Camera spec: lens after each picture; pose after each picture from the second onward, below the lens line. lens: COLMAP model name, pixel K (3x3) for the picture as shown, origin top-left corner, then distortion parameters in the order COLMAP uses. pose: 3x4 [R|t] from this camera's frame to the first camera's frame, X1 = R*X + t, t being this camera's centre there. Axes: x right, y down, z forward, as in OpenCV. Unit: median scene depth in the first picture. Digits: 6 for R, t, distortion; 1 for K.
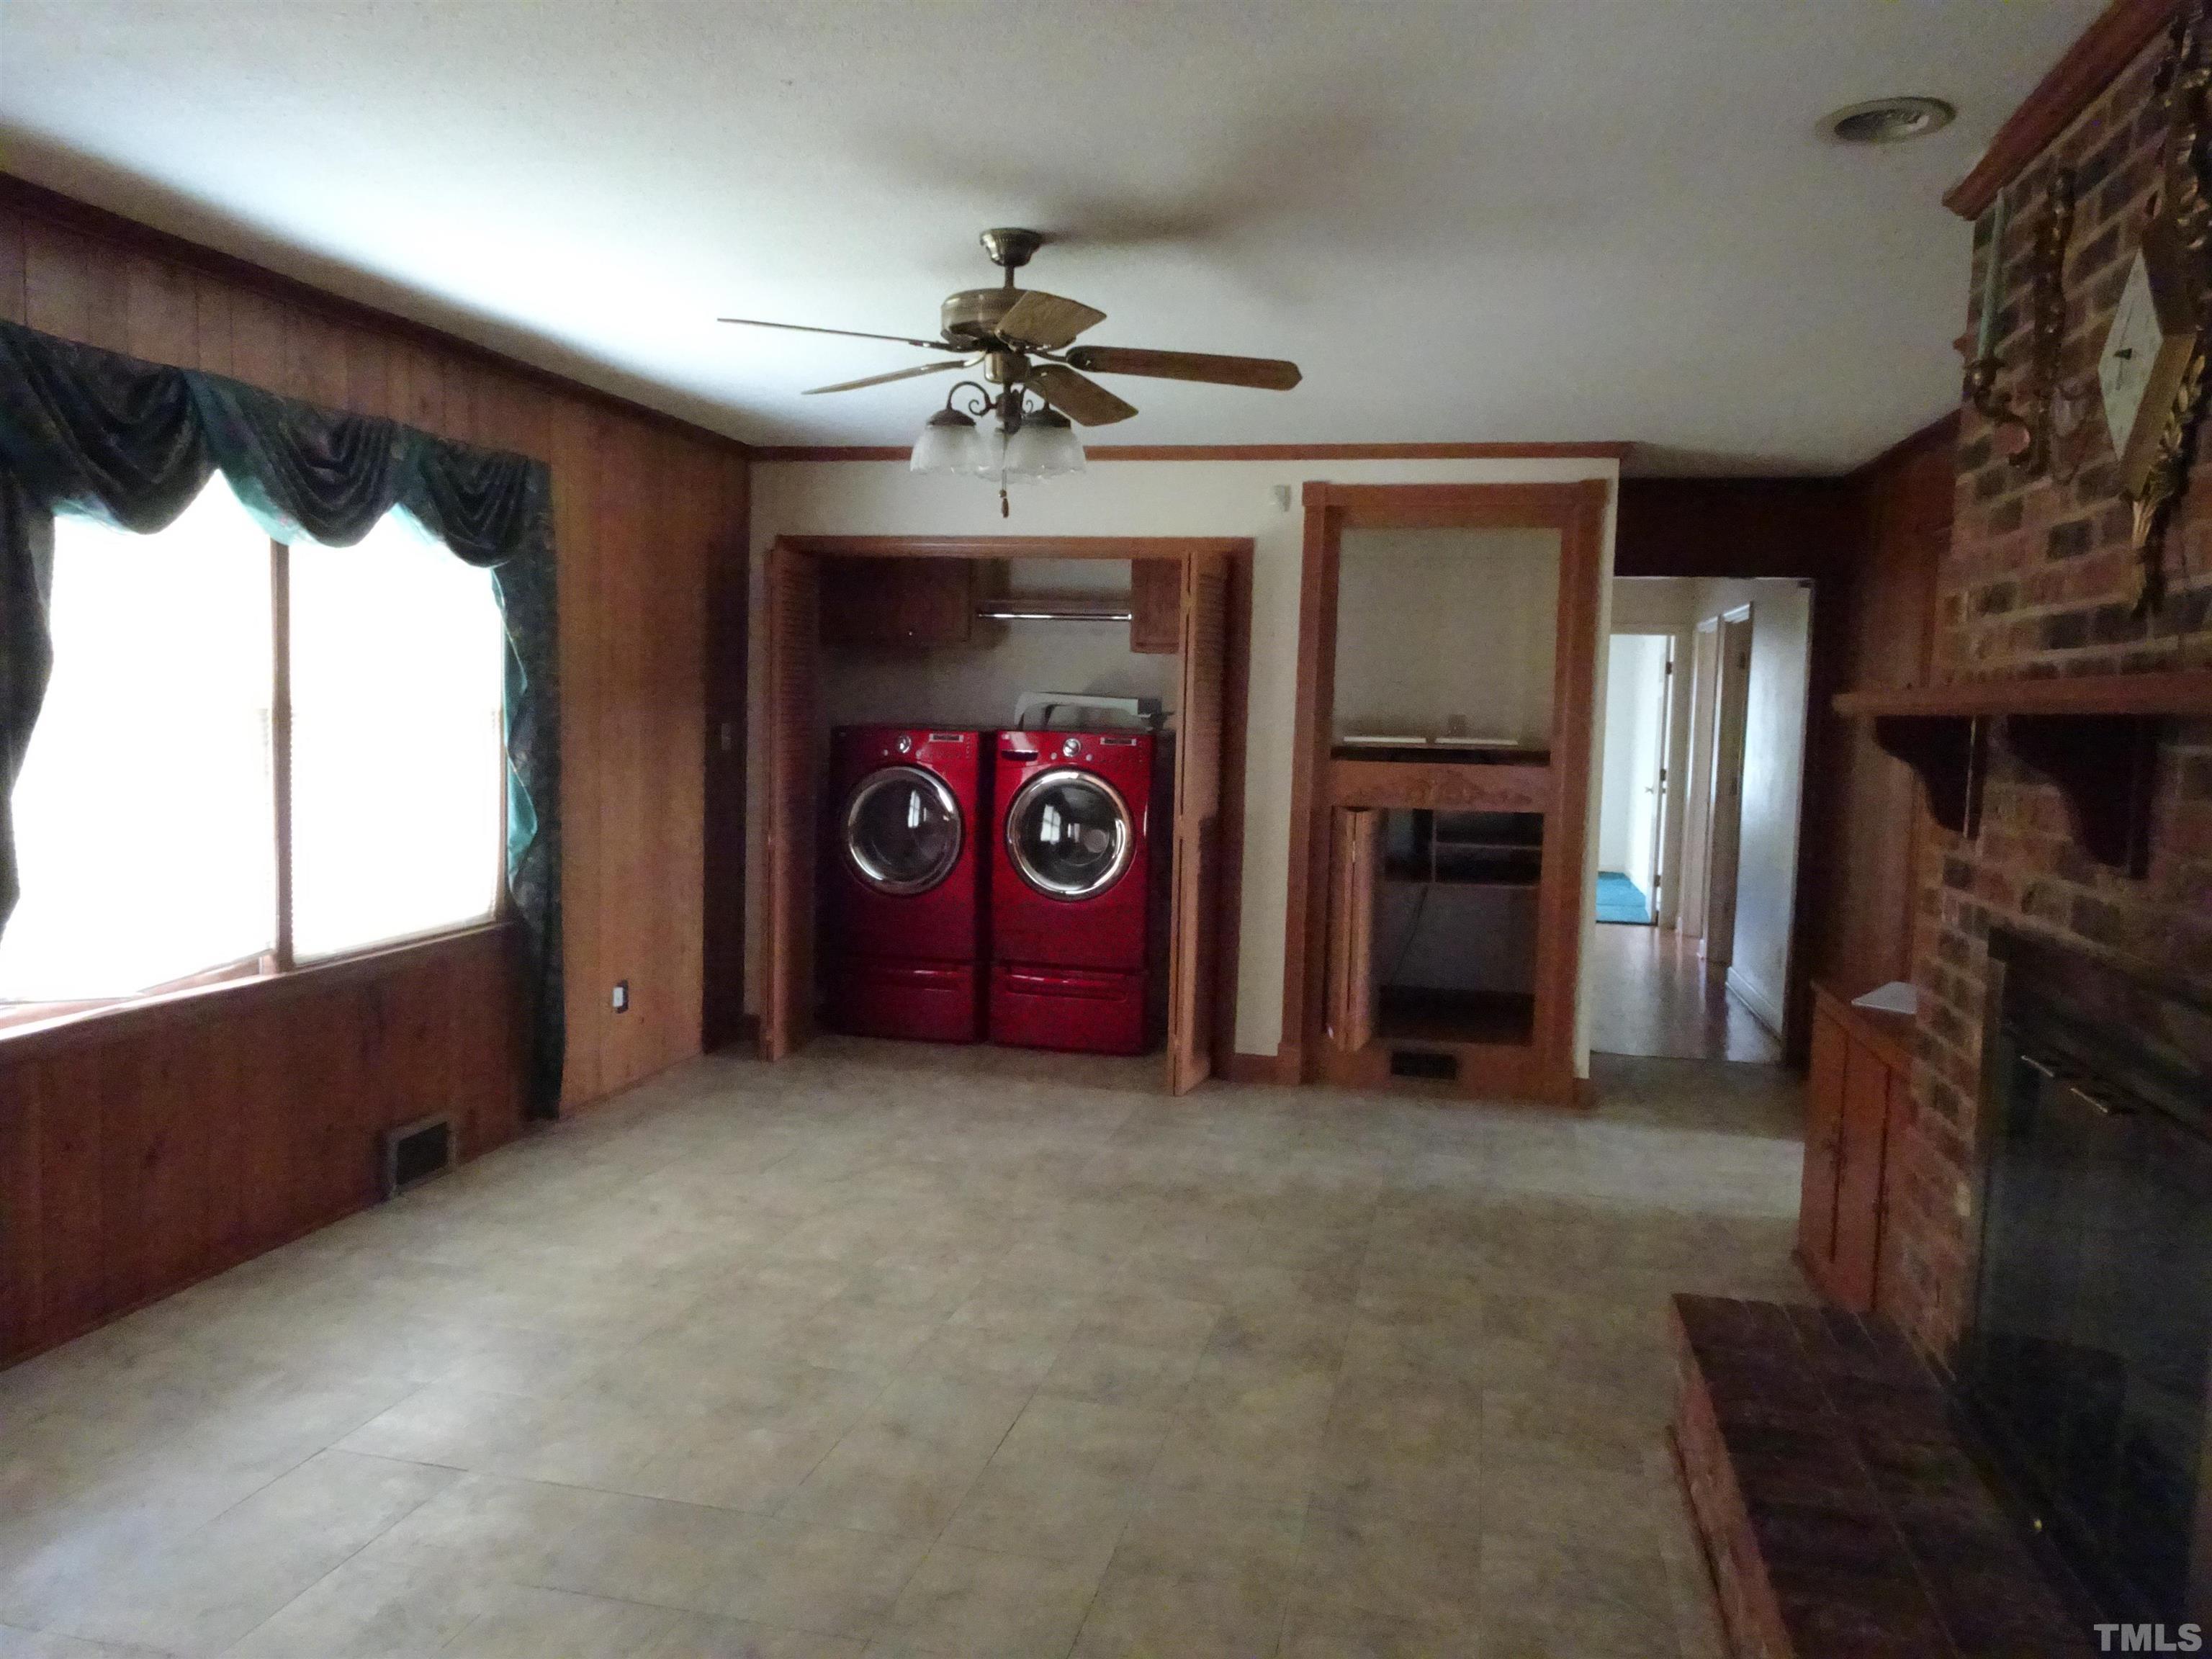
lens RADIAL K [[1598.2, 0, 1101.2], [0, 1598.2, 802.7], [0, 0, 1]] dist [0.014408, 0.003880]
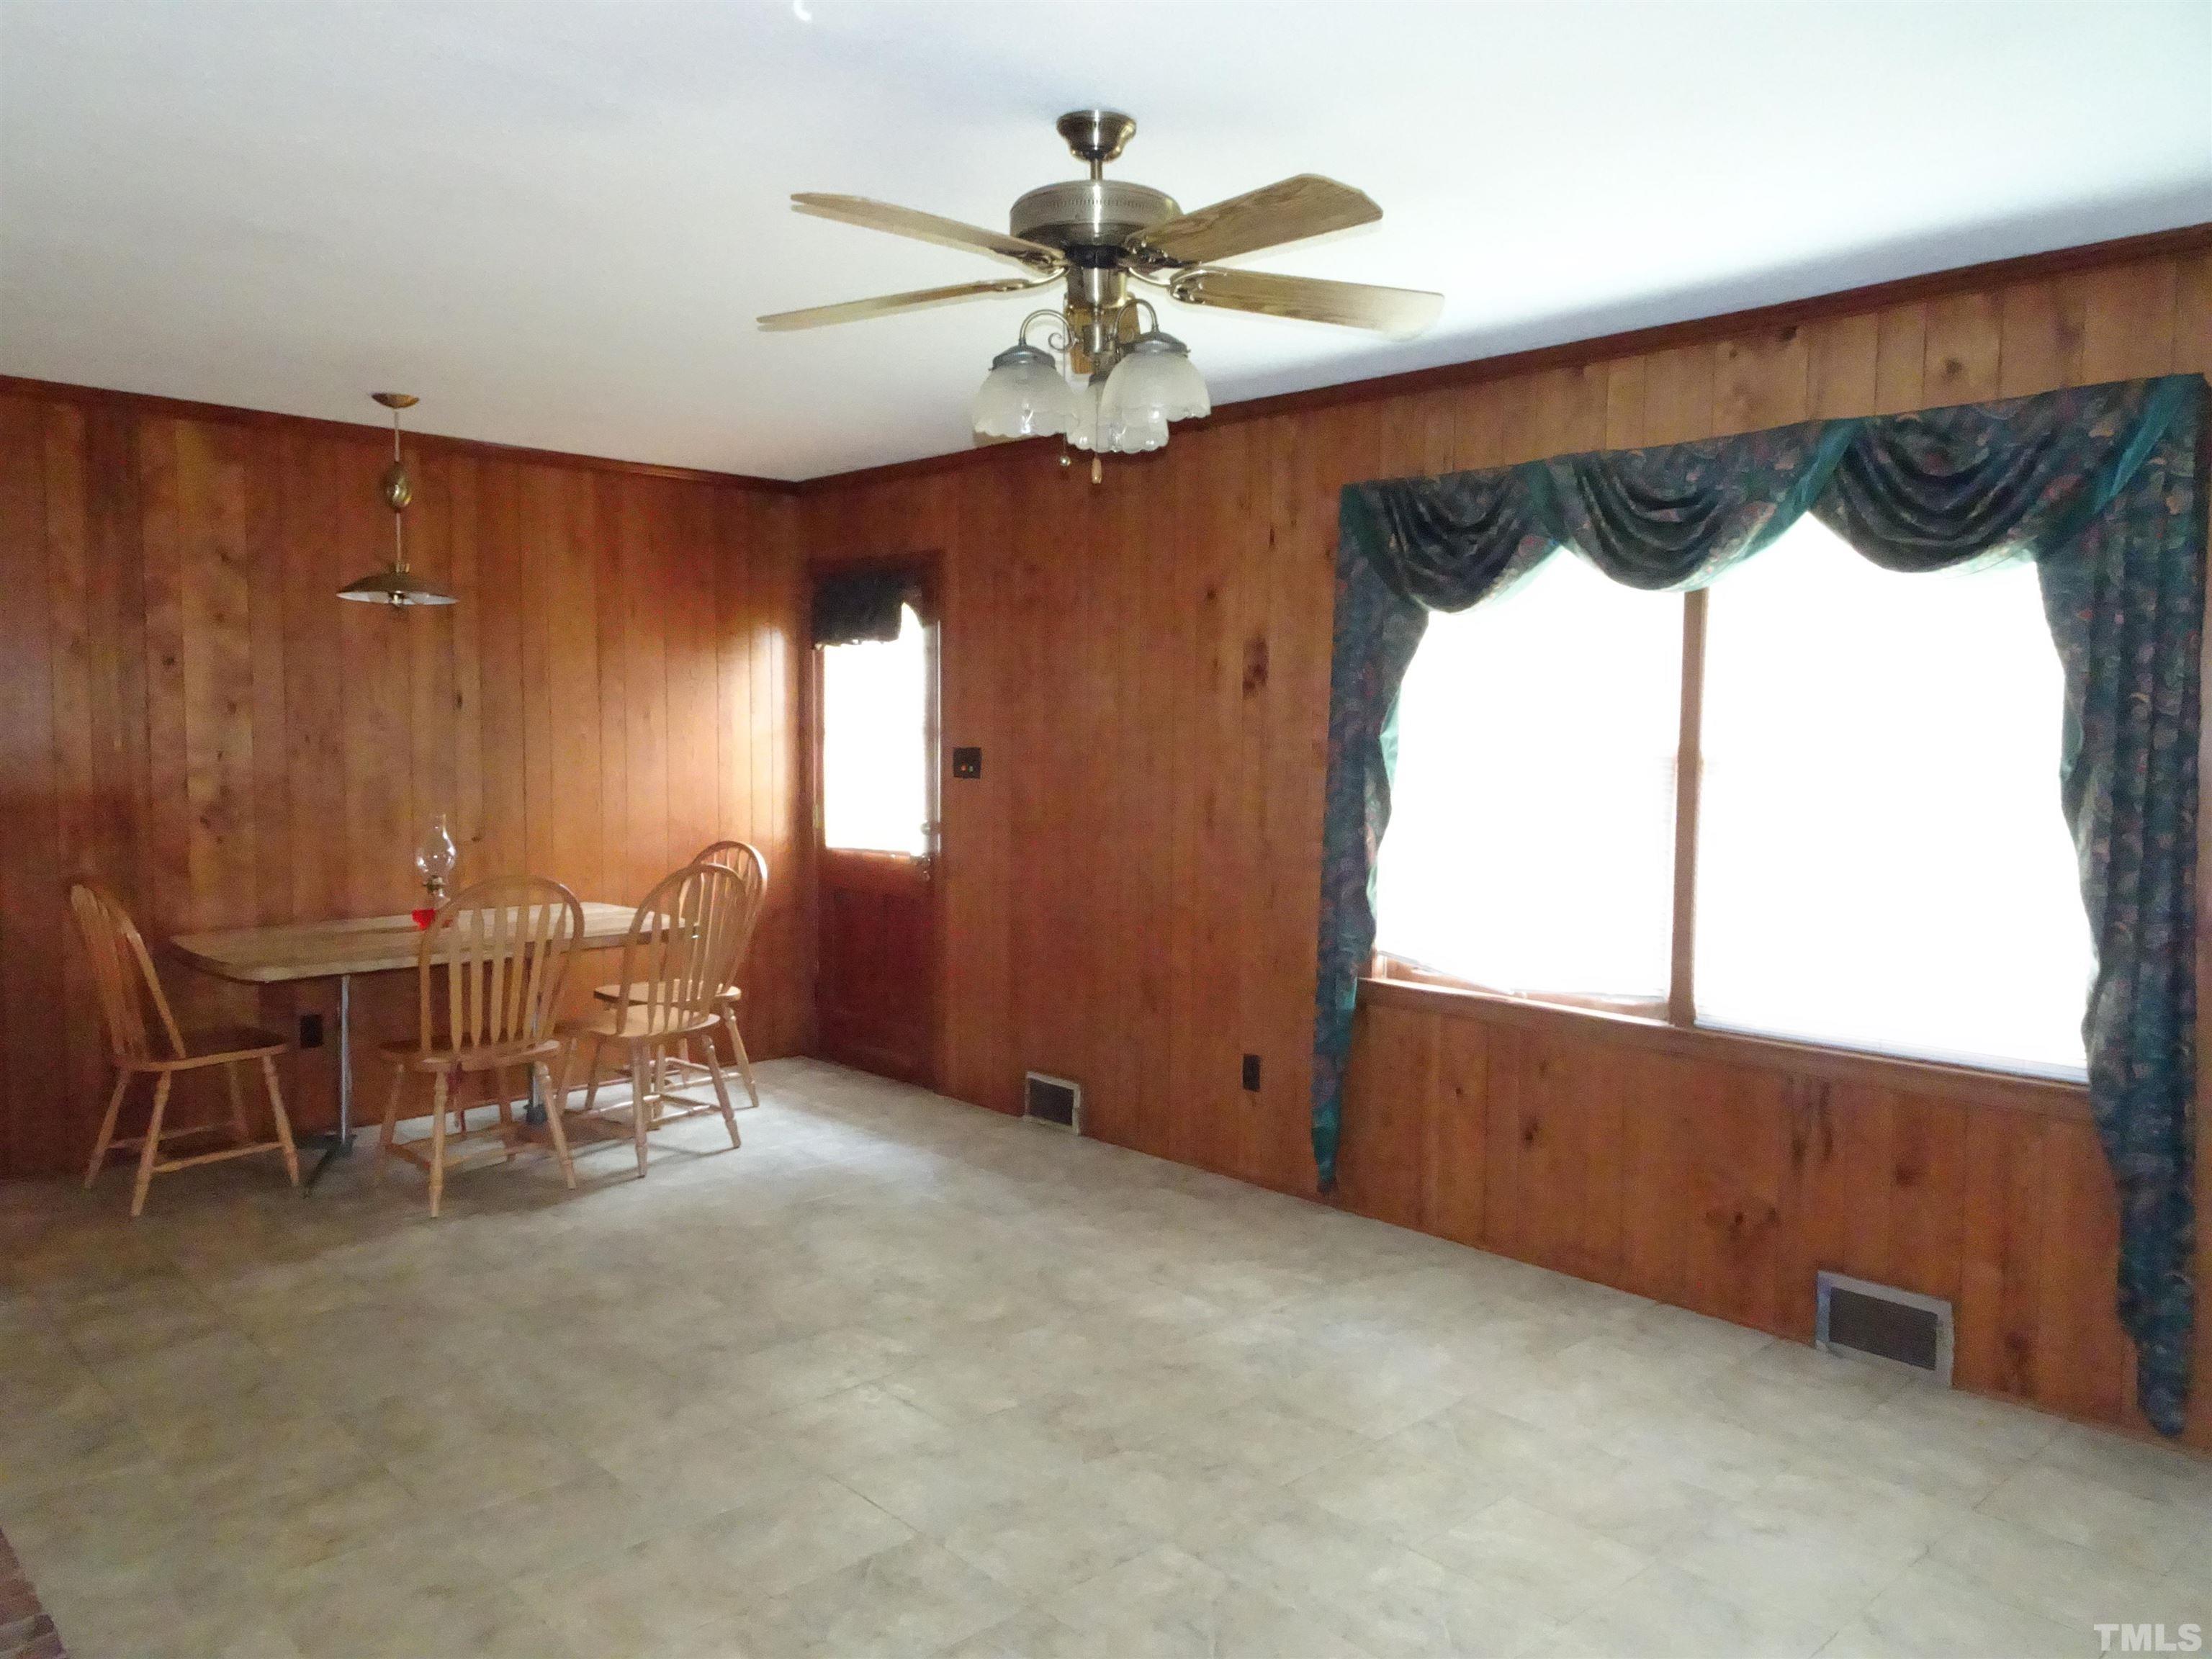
lens RADIAL K [[1598.2, 0, 1123.4], [0, 1598.2, 824.5], [0, 0, 1]] dist [0.014408, 0.003880]
pose [[-0.541354, 0.019153, -0.840577, 0.444907], [-0.082426, 0.993716, 0.075727, -0.057020], [0.836745, 0.110280, -0.536373, 1.102318]]
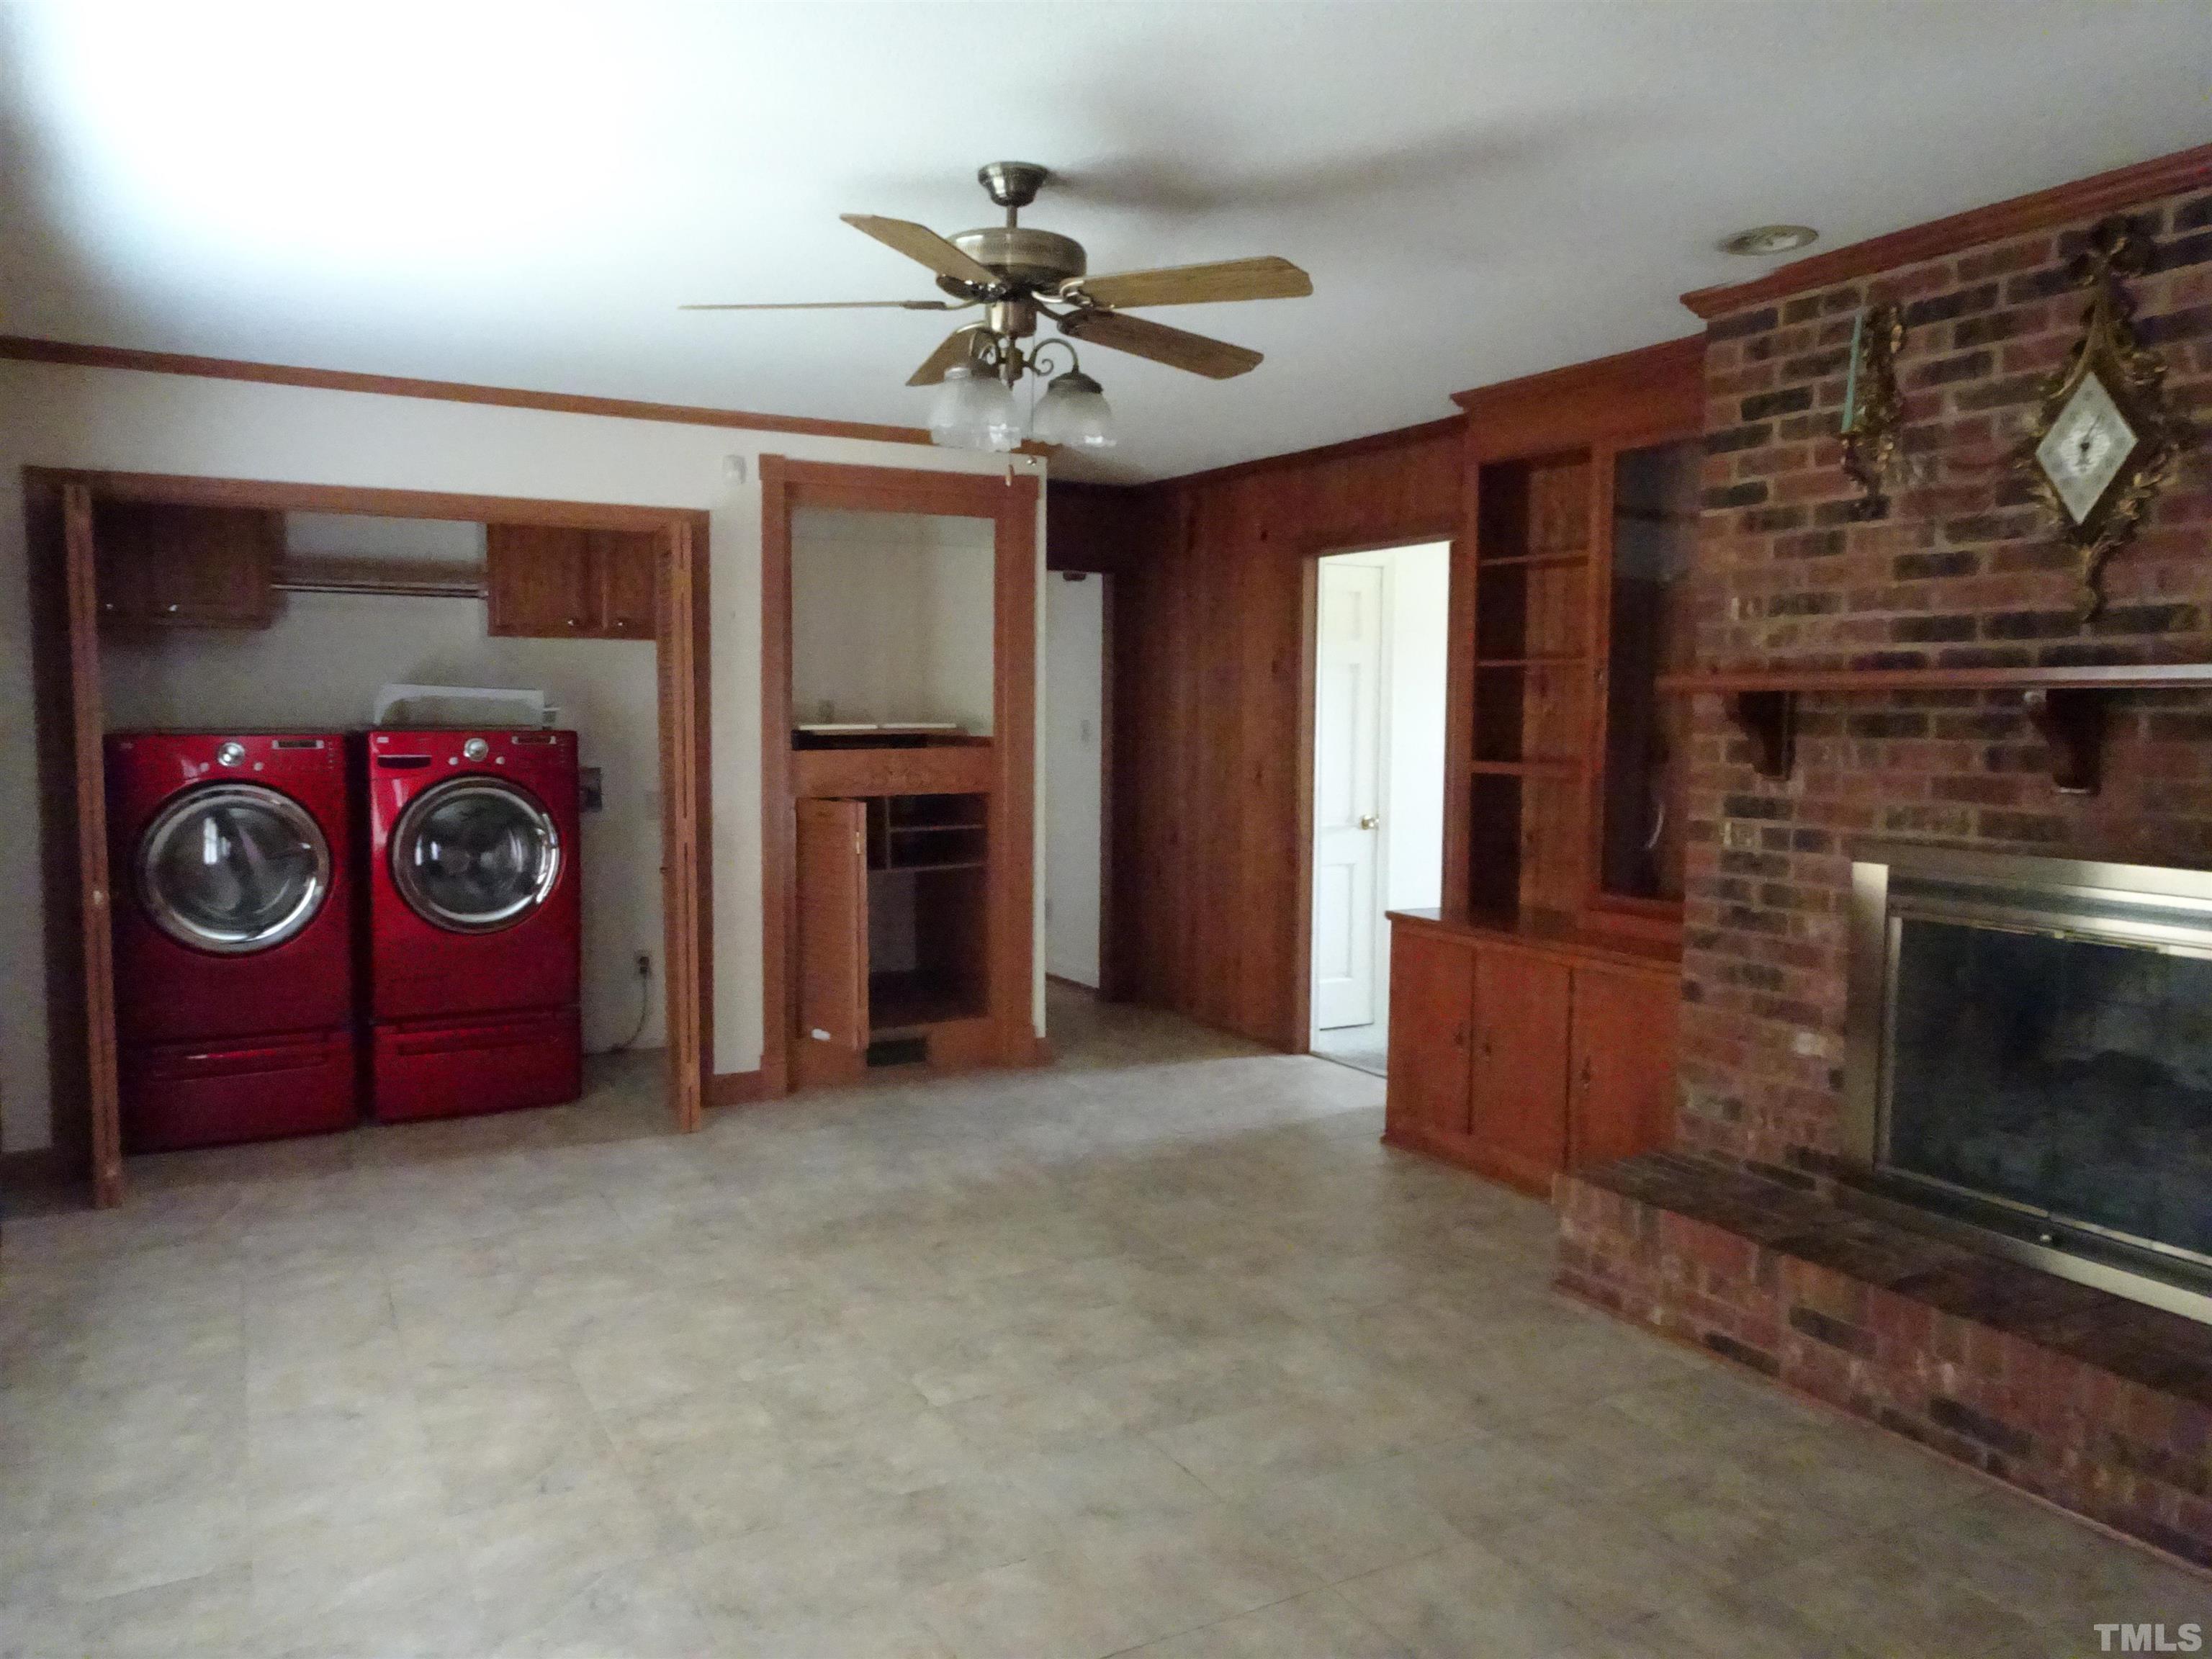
lens RADIAL K [[1598.2, 0, 1107.1], [0, 1598.2, 810.8], [0, 0, 1]] dist [0.014408, 0.003880]
pose [[0.737605, -0.068268, 0.671773, -0.484342], [0.057410, 0.997614, 0.038345, -0.022612], [-0.672788, 0.010283, 0.739764, 0.232625]]
